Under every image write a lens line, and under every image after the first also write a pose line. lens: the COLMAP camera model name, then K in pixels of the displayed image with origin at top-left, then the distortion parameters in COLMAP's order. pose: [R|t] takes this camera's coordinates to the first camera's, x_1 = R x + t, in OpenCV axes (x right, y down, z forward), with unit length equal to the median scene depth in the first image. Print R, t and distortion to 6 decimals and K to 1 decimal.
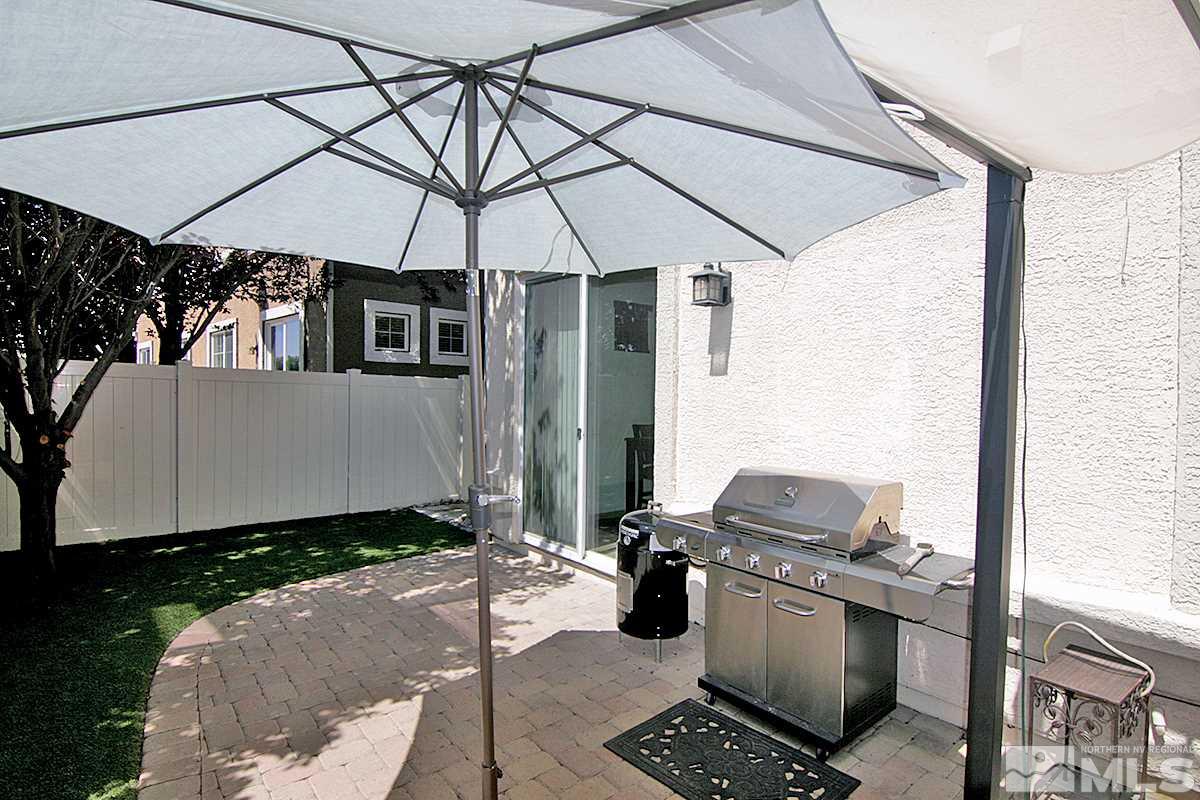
lens RADIAL K [[630.2, 0, 600.0], [0, 630.2, 400.0], [0, 0, 1]] dist [-0.013444, -0.002904]
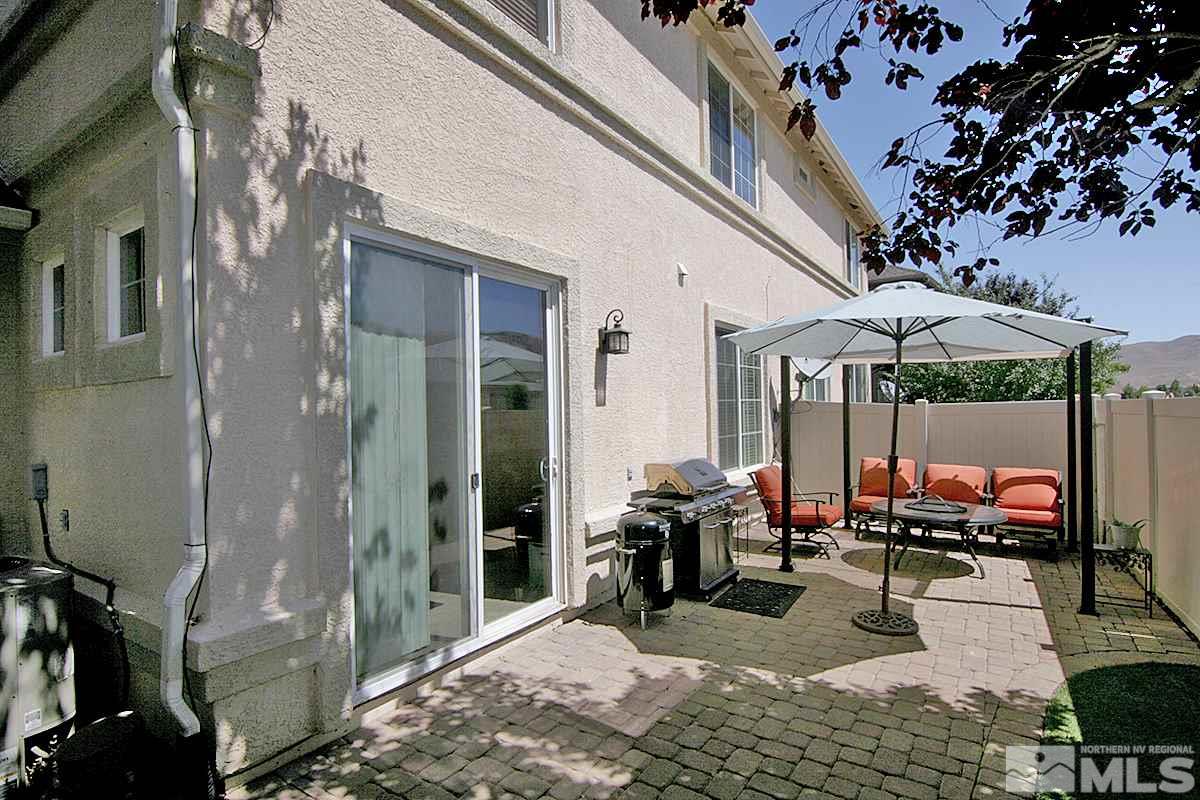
lens RADIAL K [[630.2, 0, 600.0], [0, 630.2, 400.0], [0, 0, 1]] dist [-0.013444, -0.002904]
pose [[-0.329587, 0.006840, 0.944100, -0.849695], [0.028971, 0.999576, 0.002872, -0.045296], [-0.943681, 0.028298, -0.329645, 1.162653]]
